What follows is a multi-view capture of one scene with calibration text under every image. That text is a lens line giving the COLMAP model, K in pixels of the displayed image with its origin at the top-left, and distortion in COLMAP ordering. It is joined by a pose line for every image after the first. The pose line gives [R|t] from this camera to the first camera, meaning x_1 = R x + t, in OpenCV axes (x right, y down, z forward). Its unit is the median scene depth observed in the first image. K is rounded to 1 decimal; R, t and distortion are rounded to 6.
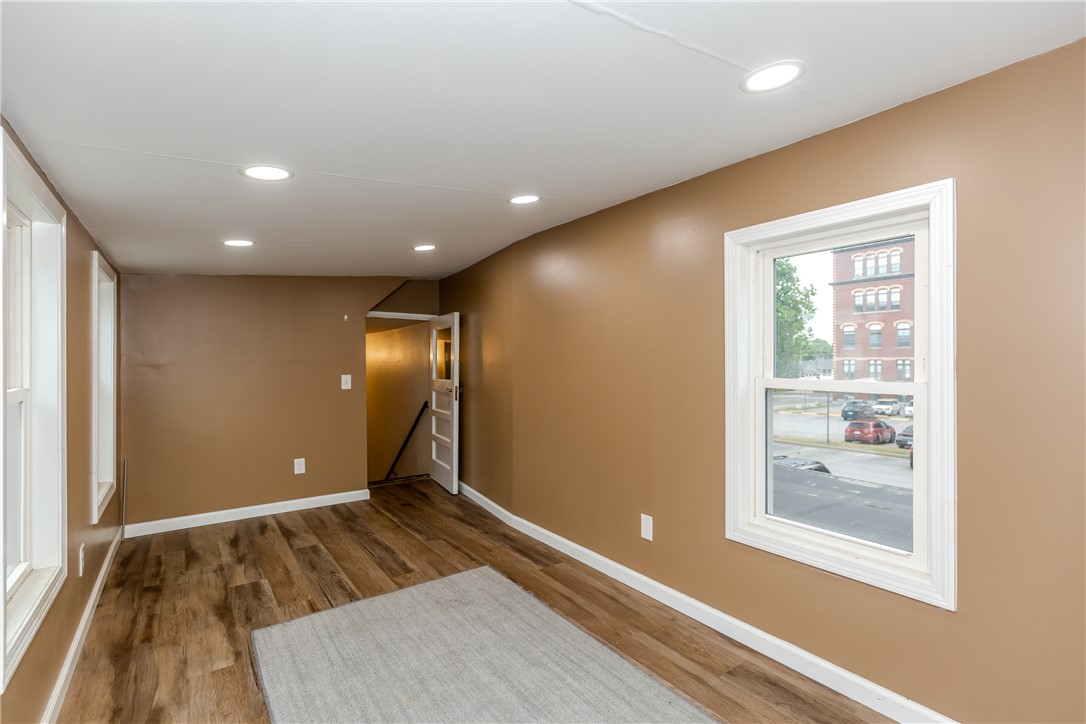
lens RADIAL K [[496.6, 0, 543.0], [0, 496.6, 362.0], [0, 0, 1]] dist [-0.003216, 0.000246]
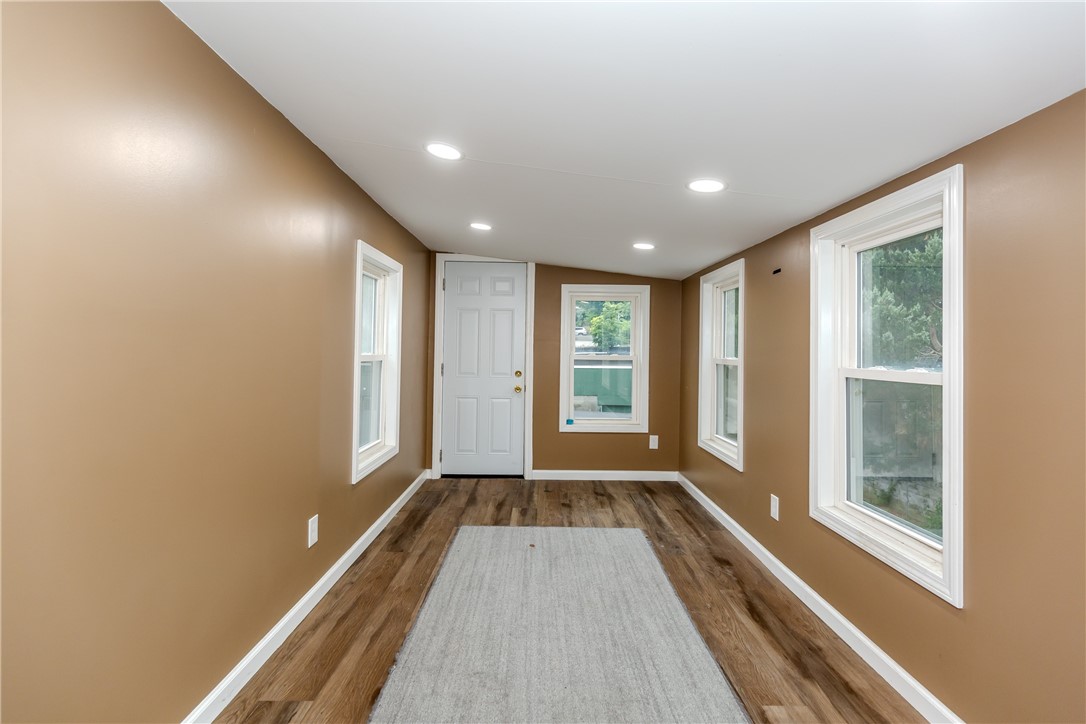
lens RADIAL K [[489.6, 0, 544.3], [0, 489.6, 341.2], [0, 0, 1]] dist [0.002034, -0.000029]
pose [[-0.817085, -0.000797, 0.576517, -0.629486], [-0.013603, 0.999747, -0.017899, 0.008738], [-0.576357, -0.022467, -0.816889, 1.497836]]
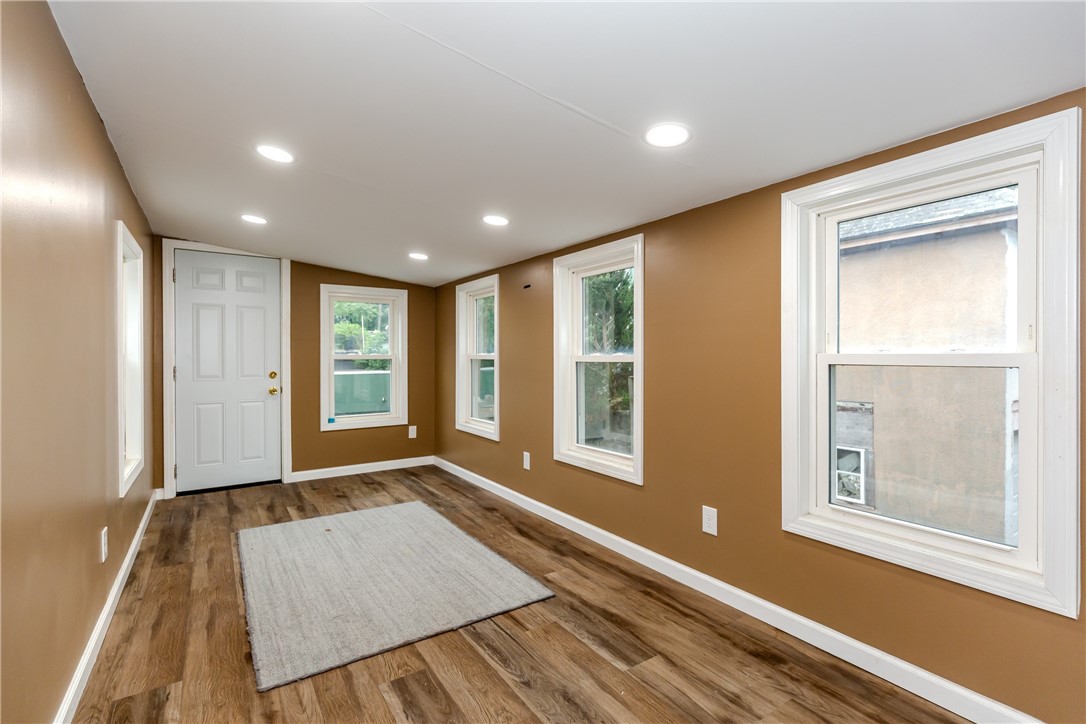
lens RADIAL K [[496.6, 0, 543.0], [0, 496.6, 362.0], [0, 0, 1]] dist [-0.003216, 0.000246]
pose [[-0.999514, 0.003248, 0.031005, -0.521002], [0.003523, 0.999955, 0.008796, 0.038691], [-0.030975, 0.008901, -0.999481, 1.787202]]
